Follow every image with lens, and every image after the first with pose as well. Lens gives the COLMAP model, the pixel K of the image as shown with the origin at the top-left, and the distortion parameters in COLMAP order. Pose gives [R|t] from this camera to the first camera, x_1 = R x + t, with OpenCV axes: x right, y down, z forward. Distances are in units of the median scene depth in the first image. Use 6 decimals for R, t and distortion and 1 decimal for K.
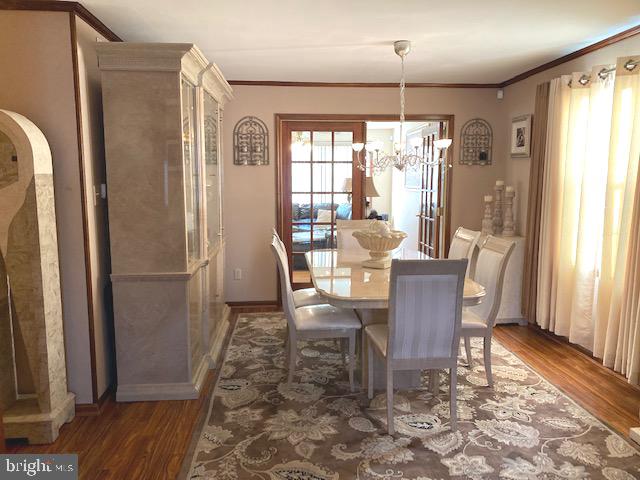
lens RADIAL K [[488.8, 0, 319.7], [0, 488.8, 241.7], [0, 0, 1]] dist [0.056664, -0.070105]
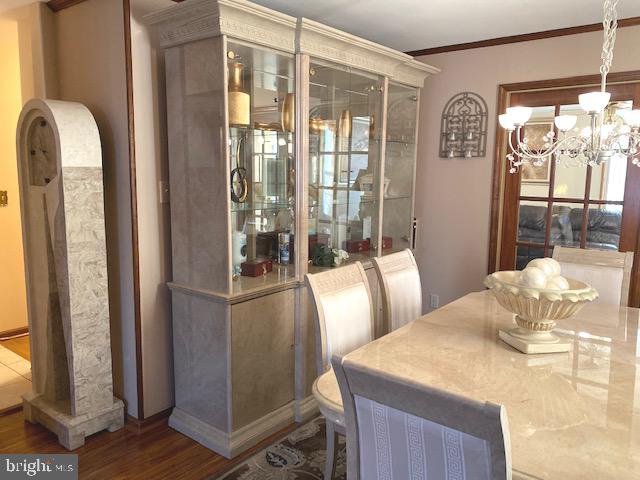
lens RADIAL K [[488.8, 0, 320.4], [0, 488.8, 234.7], [0, 0, 1]] dist [0.056664, -0.070105]
pose [[0.733838, 0.104764, -0.671197, 0.215496], [-0.105367, 0.993633, 0.039892, -0.049175], [0.671103, 0.041448, 0.740205, 0.317940]]
